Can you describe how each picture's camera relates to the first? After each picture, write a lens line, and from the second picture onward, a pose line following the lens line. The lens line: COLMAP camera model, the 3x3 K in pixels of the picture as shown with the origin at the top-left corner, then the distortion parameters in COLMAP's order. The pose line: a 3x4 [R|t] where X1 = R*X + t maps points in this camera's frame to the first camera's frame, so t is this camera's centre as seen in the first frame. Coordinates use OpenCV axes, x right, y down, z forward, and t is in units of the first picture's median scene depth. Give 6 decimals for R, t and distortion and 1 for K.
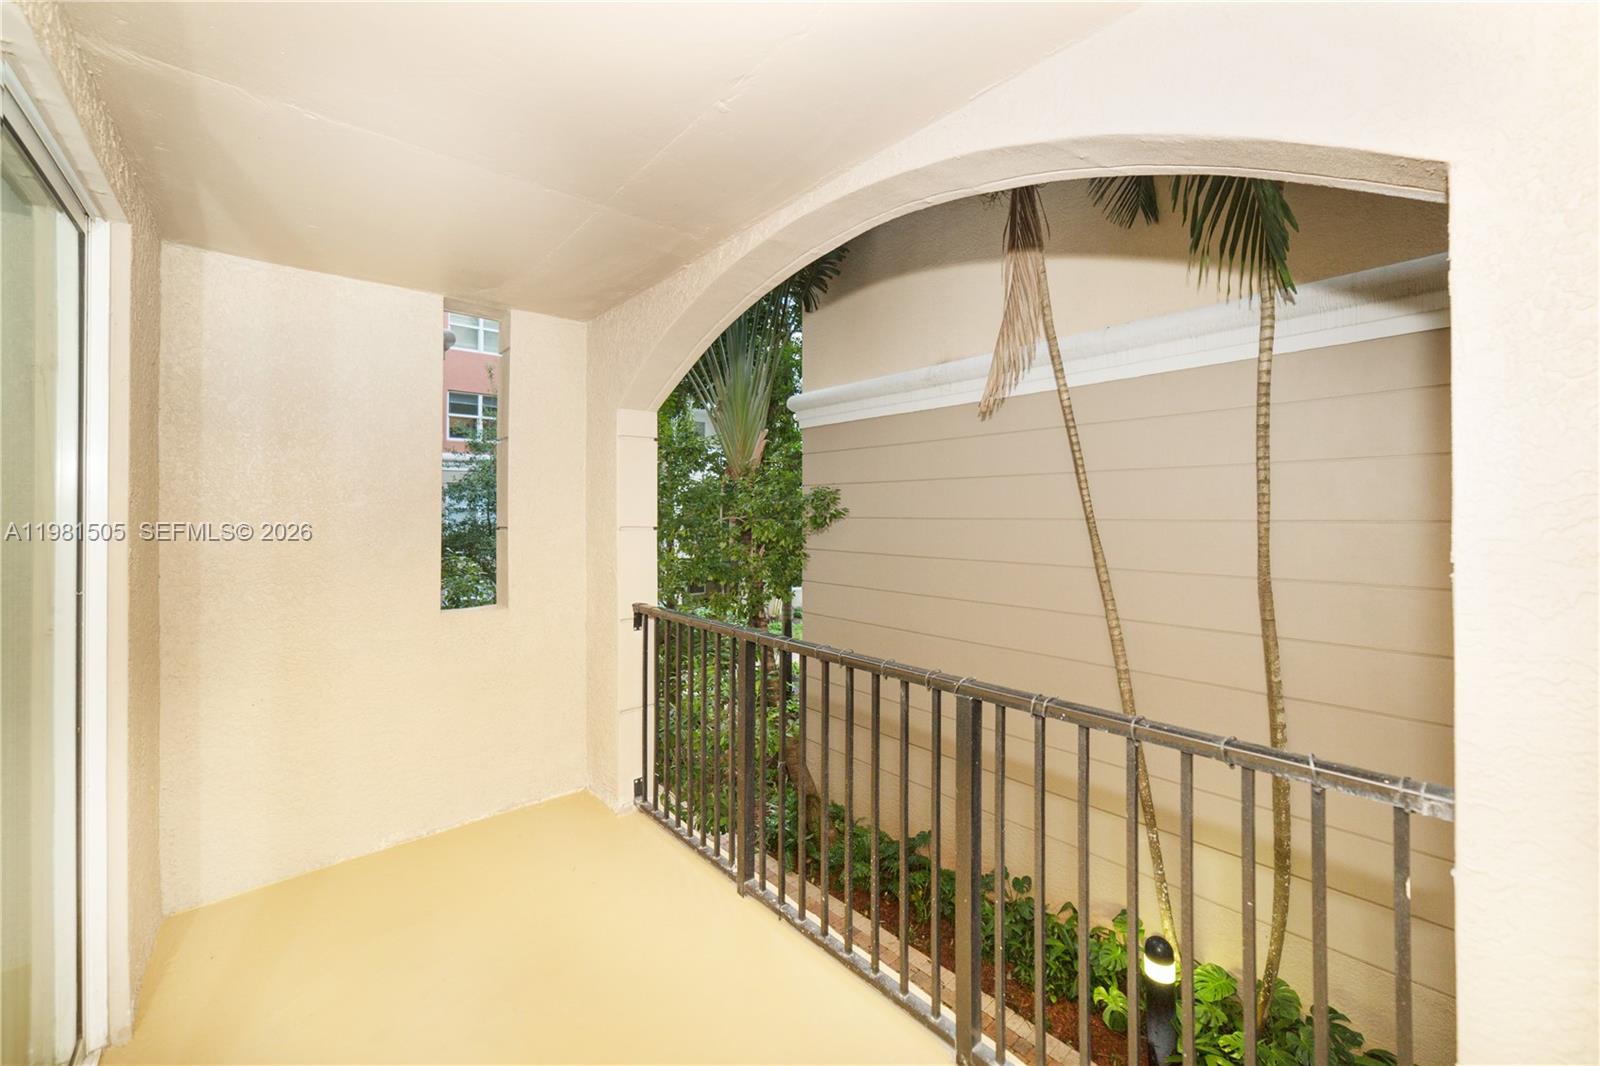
lens RADIAL K [[632.0, 0, 800.0], [0, 632.0, 533.0], [0, 0, 1]] dist [-0.049121, 0.010745]
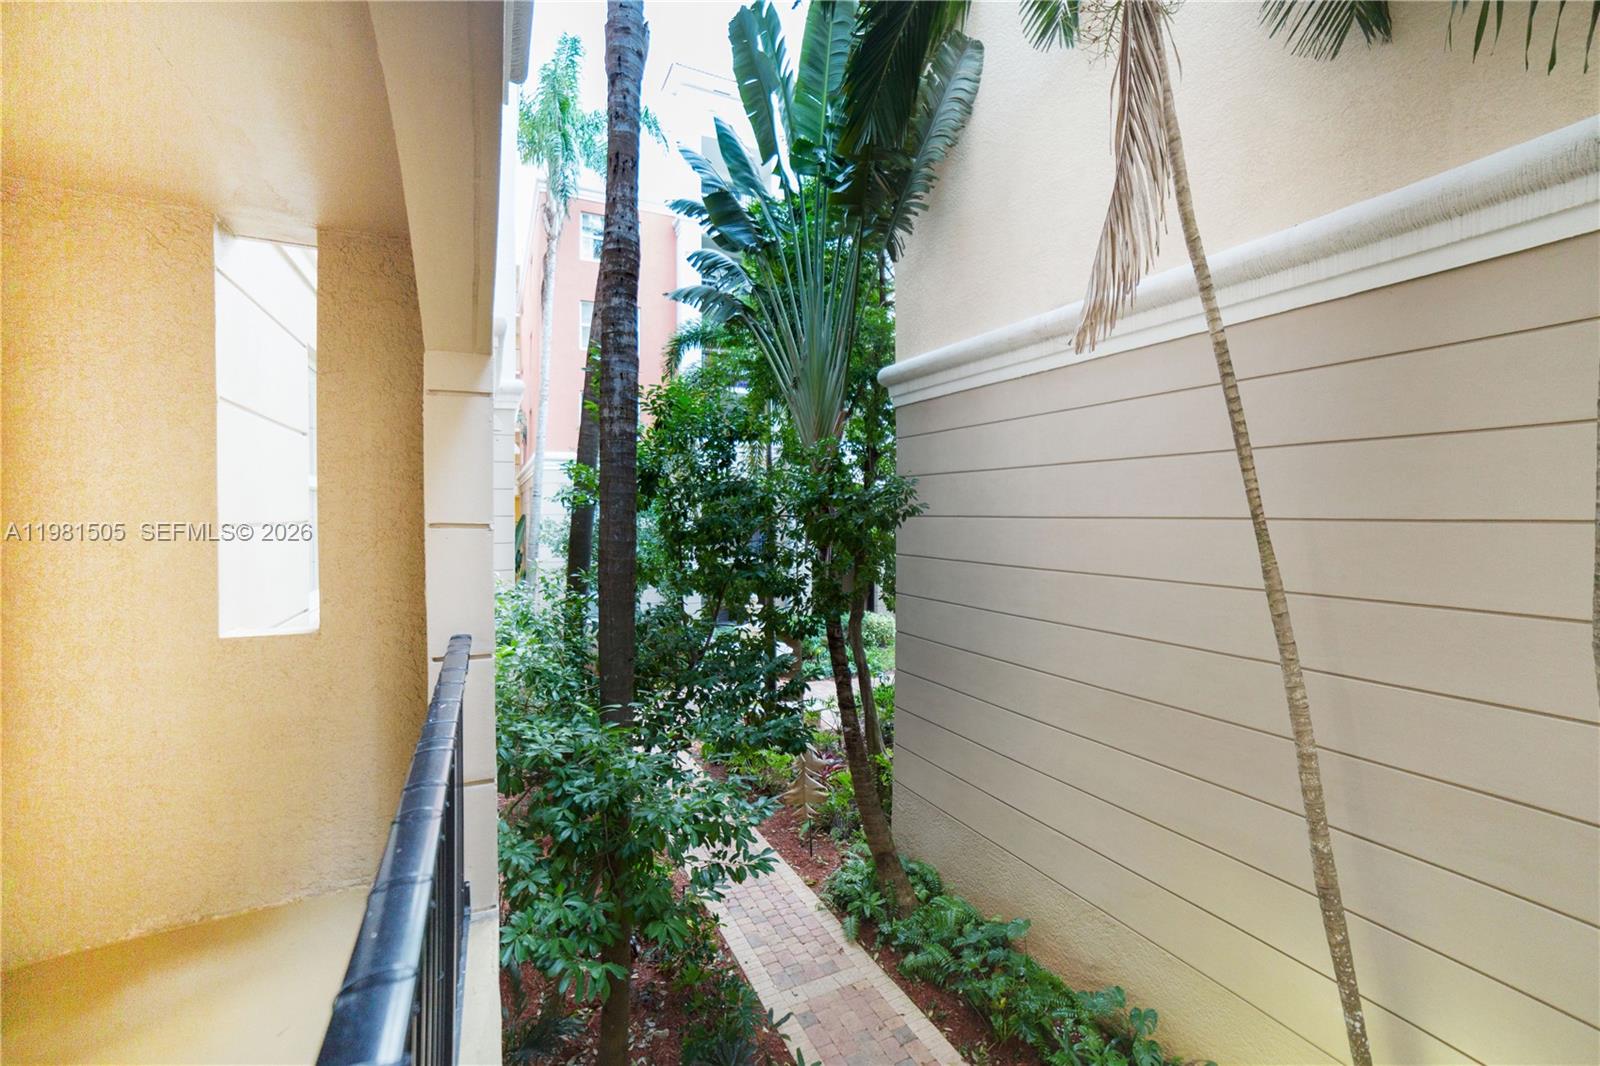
lens RADIAL K [[657.2, 0, 780.6], [0, 657.2, 545.9], [0, 0, 1]] dist [-0.087408, 0.023891]
pose [[0.963674, 0.012533, -0.266787, 0.166867], [-0.006606, 0.999711, 0.023101, -0.005060], [0.267000, -0.020499, 0.963479, 0.251124]]
